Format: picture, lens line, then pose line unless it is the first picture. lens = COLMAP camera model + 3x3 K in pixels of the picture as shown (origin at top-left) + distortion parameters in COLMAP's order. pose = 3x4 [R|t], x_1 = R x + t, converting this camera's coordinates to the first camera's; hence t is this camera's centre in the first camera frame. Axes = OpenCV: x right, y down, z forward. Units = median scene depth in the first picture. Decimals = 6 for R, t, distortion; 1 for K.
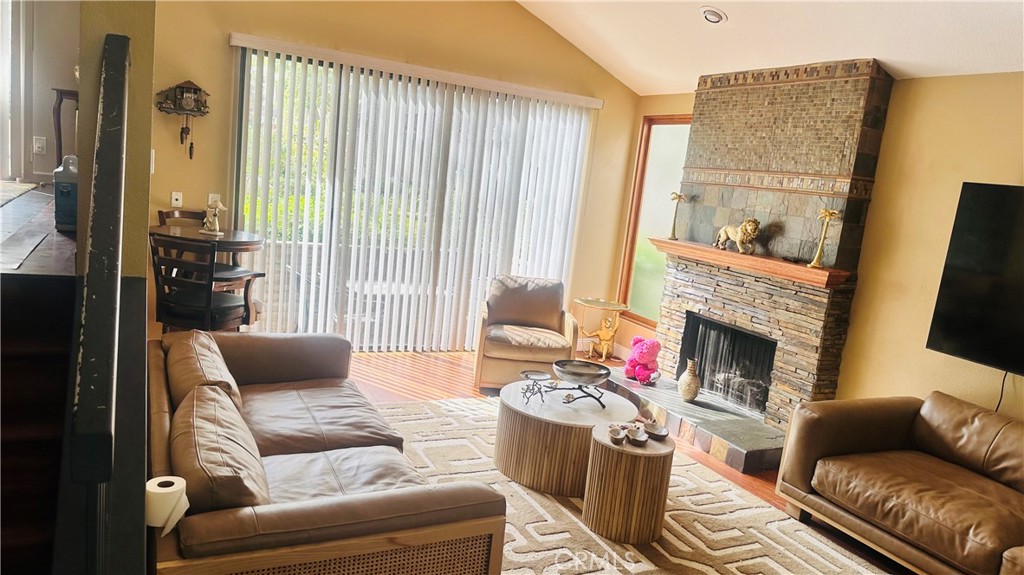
lens RADIAL K [[723.1, 0, 512.0], [0, 723.1, 287.5], [0, 0, 1]] dist [0.124205, -0.170876]
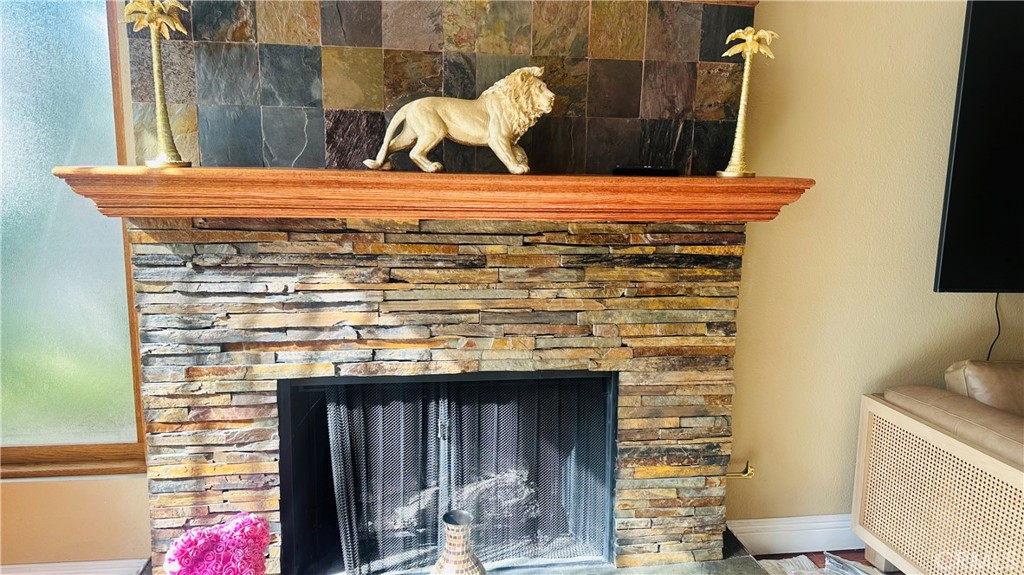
lens RADIAL K [[723.1, 0, 512.0], [0, 723.1, 287.5], [0, 0, 1]] dist [0.124205, -0.170876]
pose [[0.292070, -0.259027, 0.920652, -0.019945], [0.160511, 0.962247, 0.219809, -0.068223], [-0.942832, 0.083576, 0.322620, 0.852515]]
